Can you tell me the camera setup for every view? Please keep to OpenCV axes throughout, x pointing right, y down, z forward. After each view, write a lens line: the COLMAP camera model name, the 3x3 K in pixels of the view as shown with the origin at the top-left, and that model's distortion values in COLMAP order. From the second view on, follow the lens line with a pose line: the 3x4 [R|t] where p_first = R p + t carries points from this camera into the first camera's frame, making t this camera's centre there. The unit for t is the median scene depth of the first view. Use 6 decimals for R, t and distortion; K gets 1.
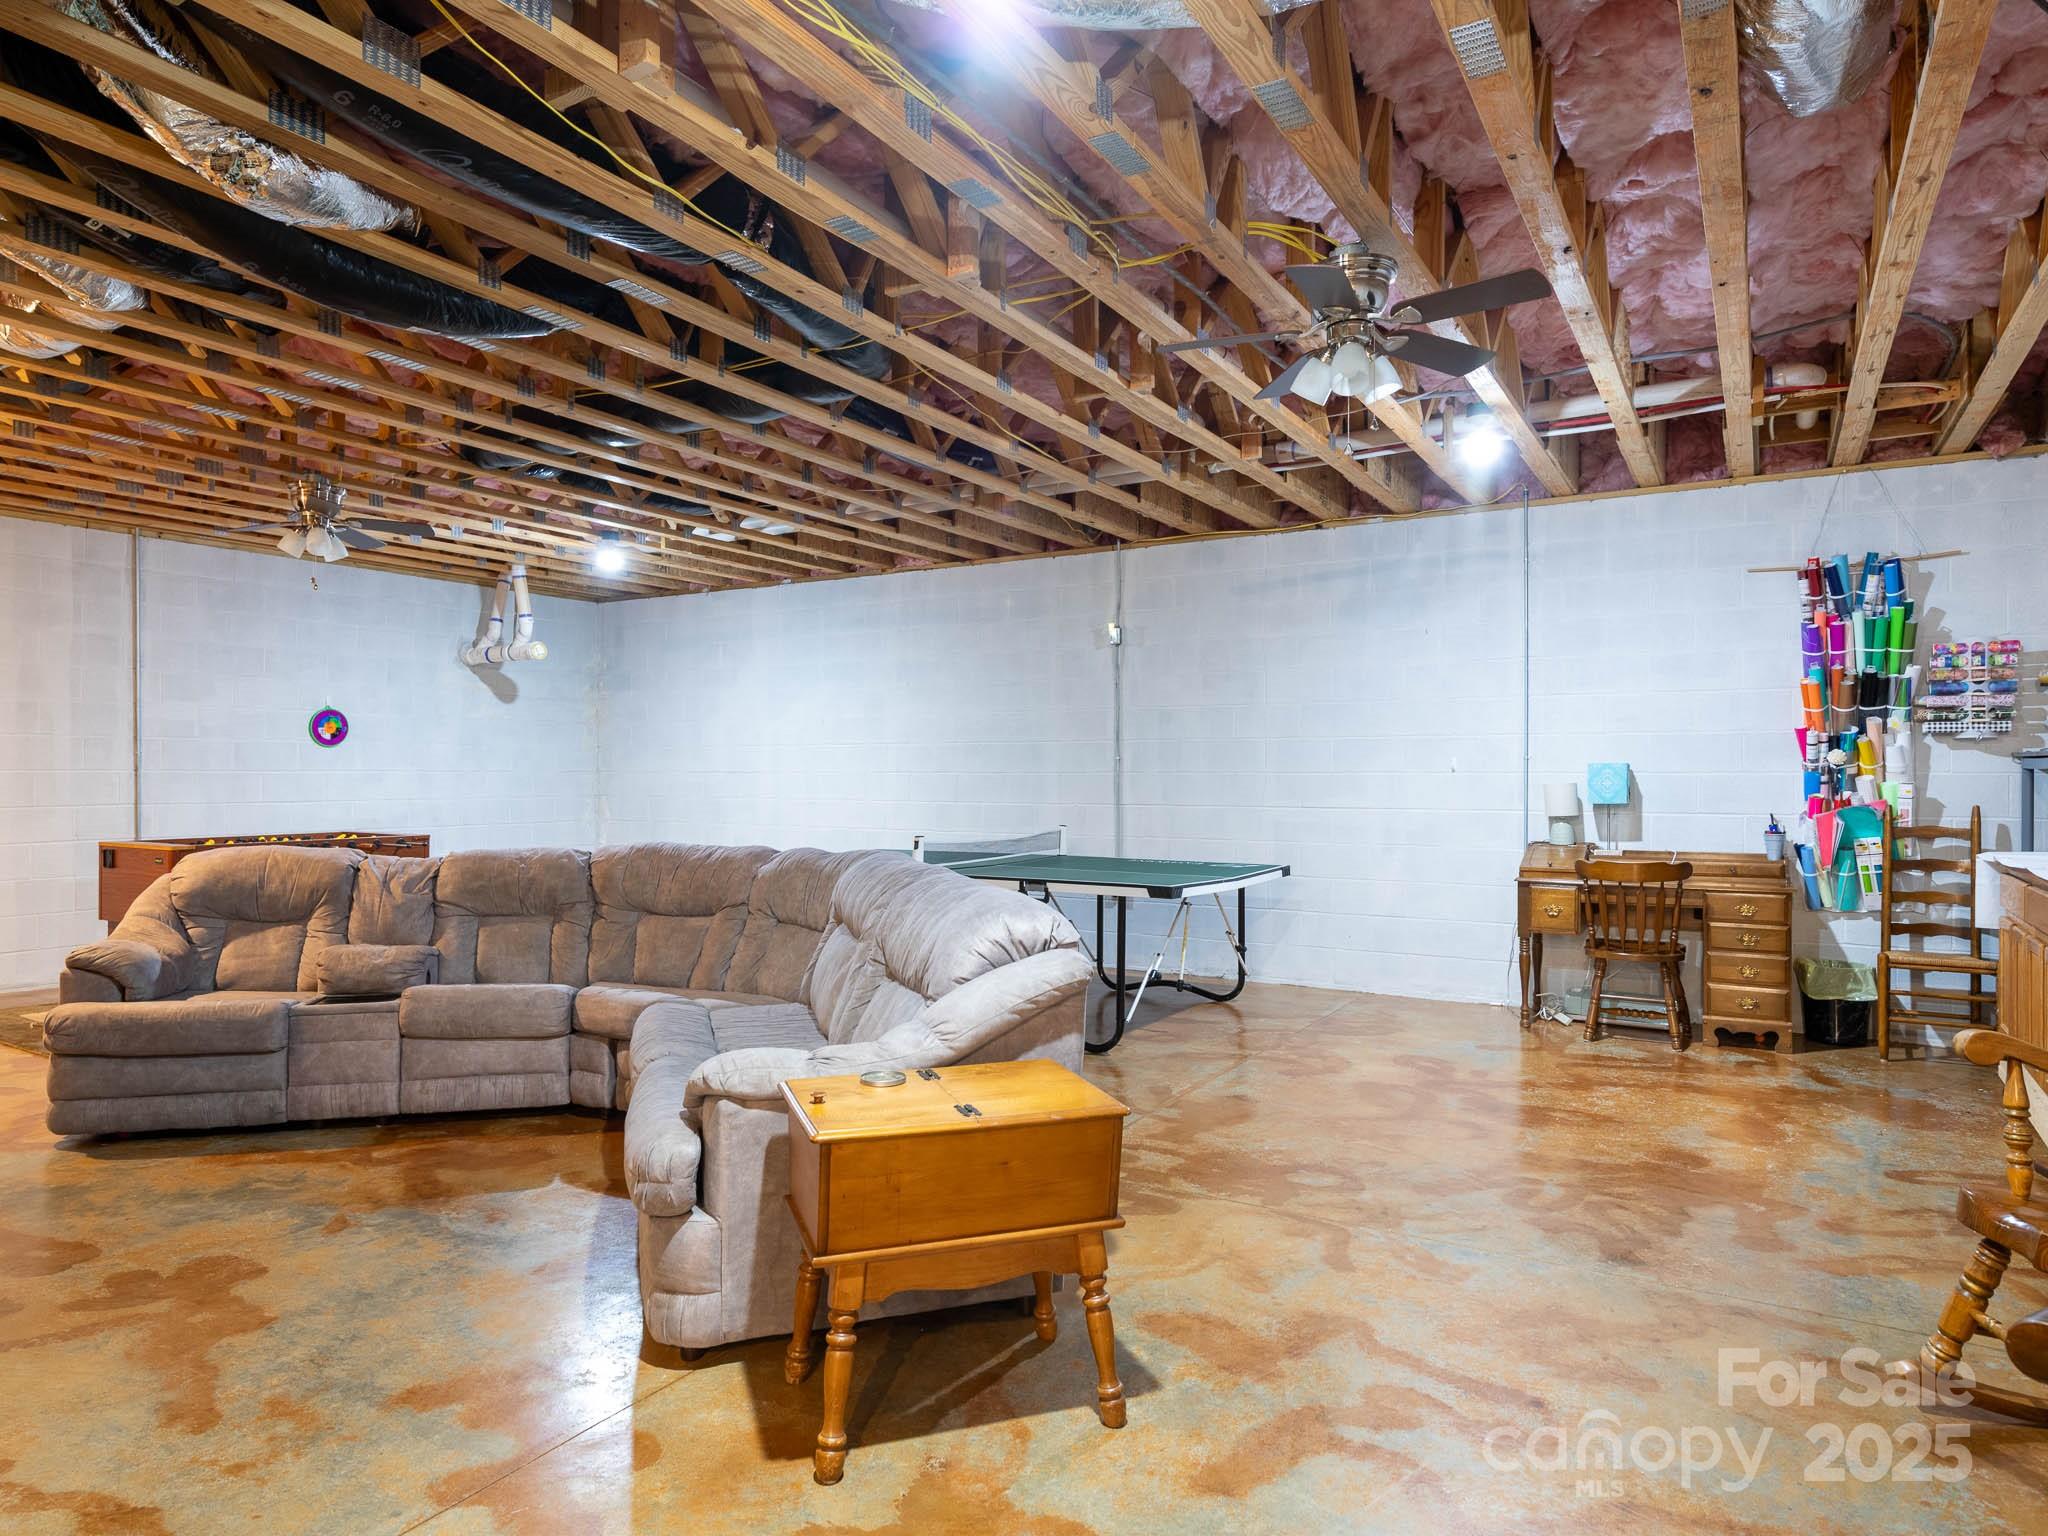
lens RADIAL K [[1199.4, 0, 1024.0], [0, 1199.4, 768.0], [0, 0, 1]] dist [-0.001031, -0.000690]
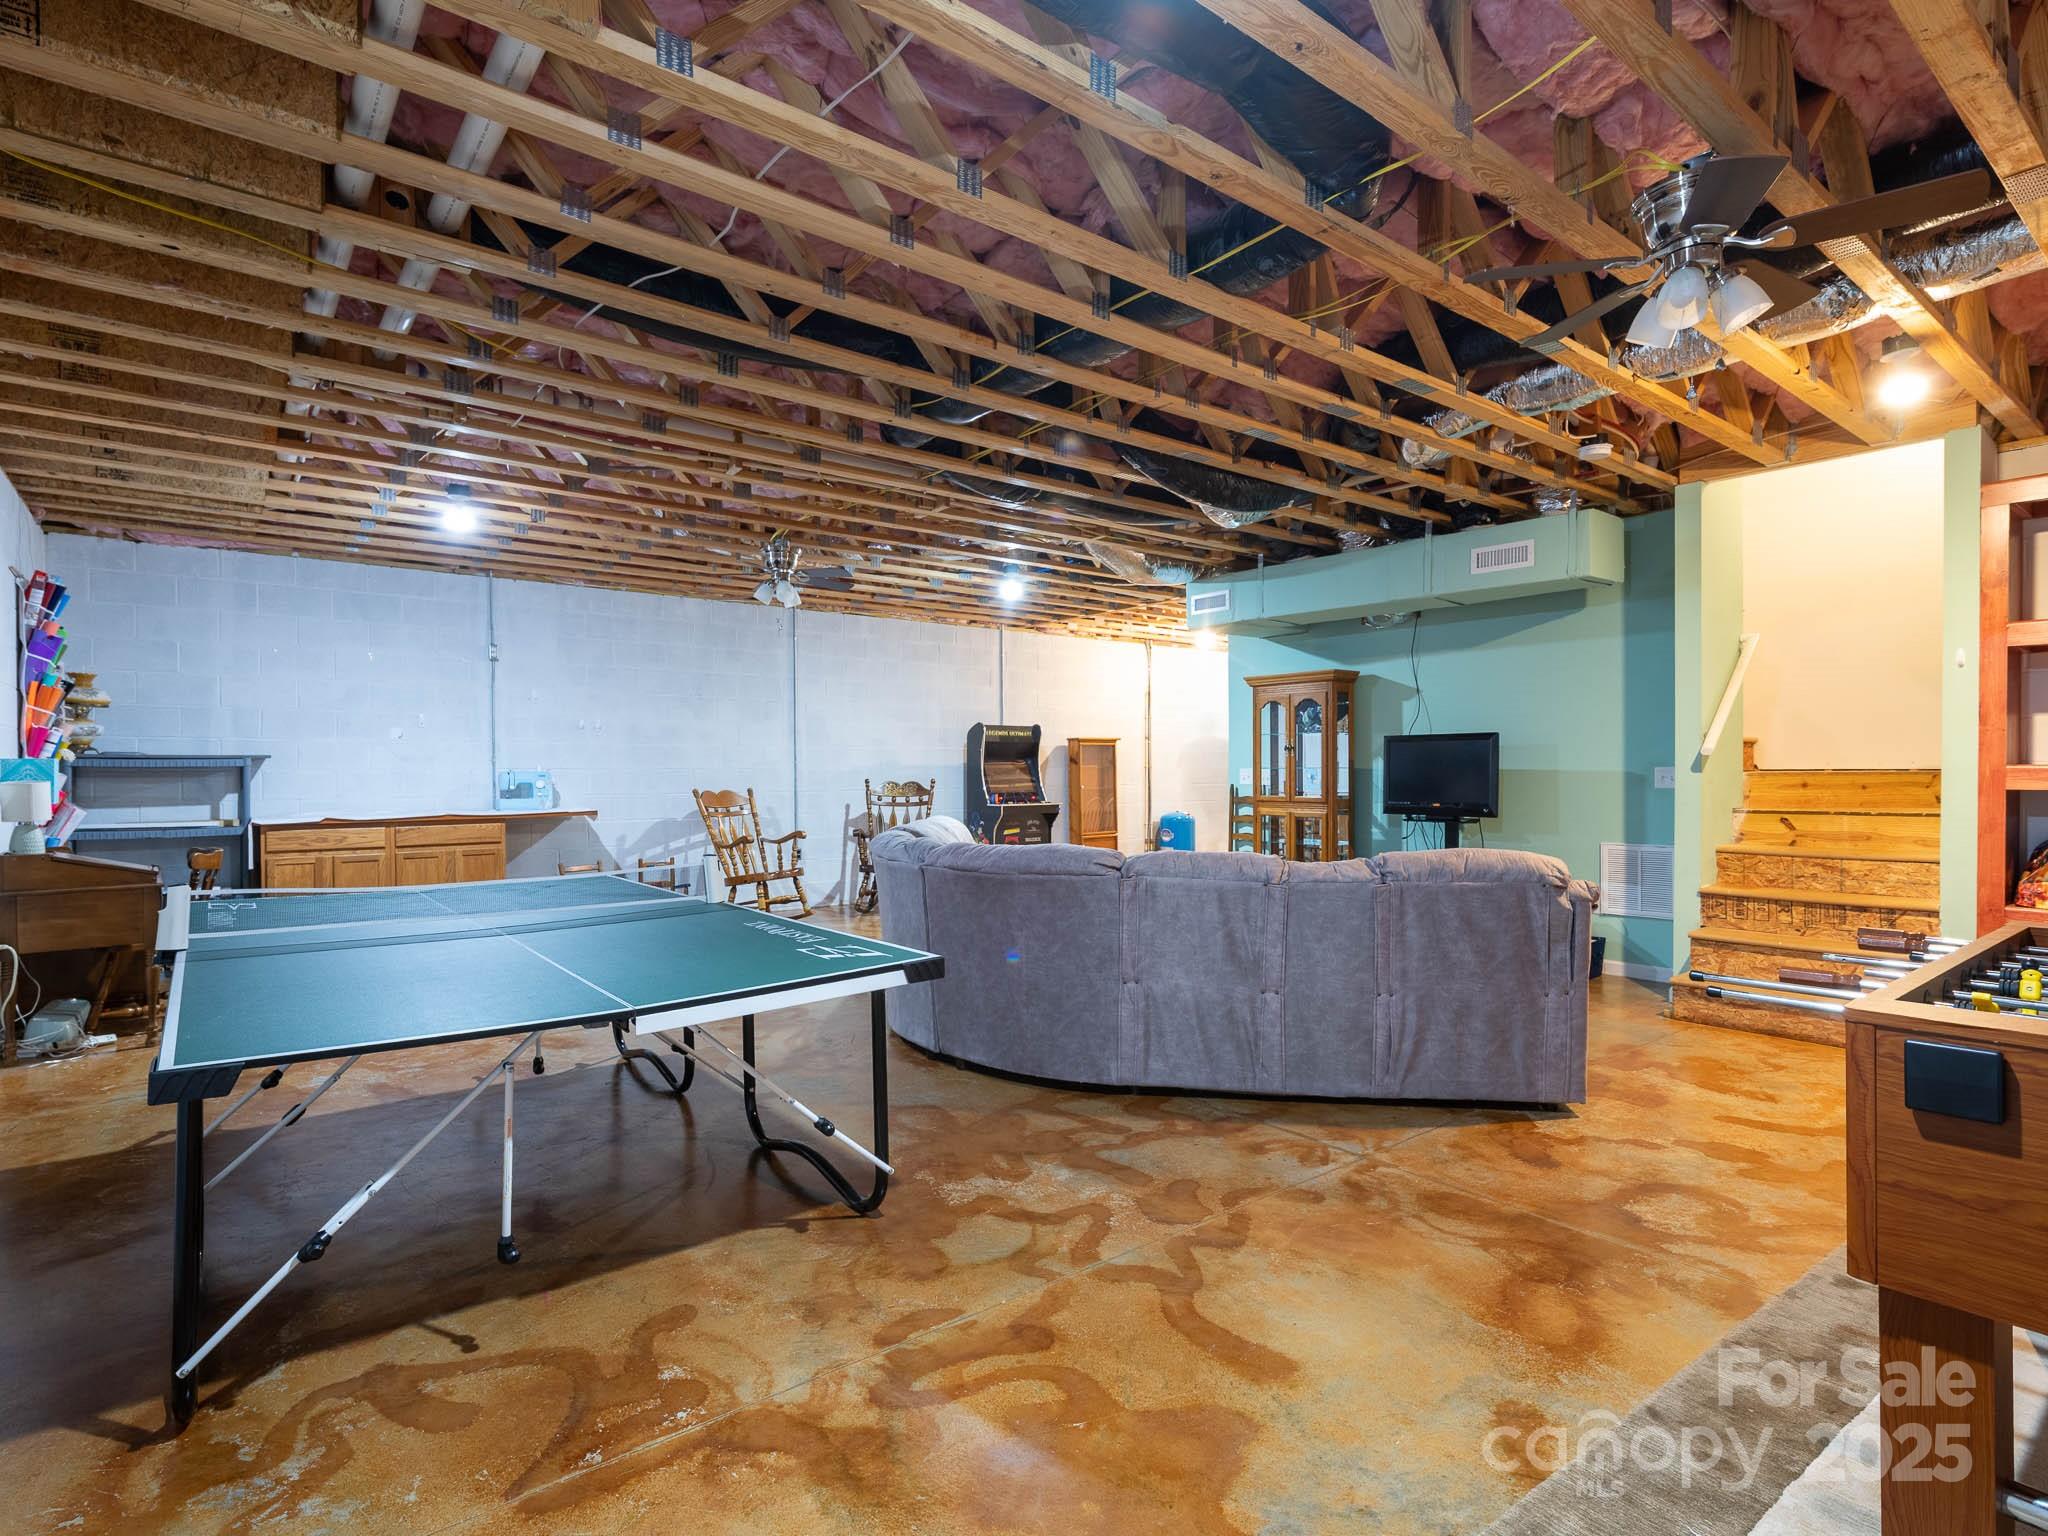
lens RADIAL K [[1024.8, 0, 1024.0], [0, 1024.8, 768.0], [0, 0, 1]] dist [0.000162, 0.000602]
pose [[0.936078, -0.008852, -0.351681, 0.093751], [0.010334, 0.999944, 0.002339, 0.001814], [0.351640, -0.005824, 0.936117, 0.153956]]
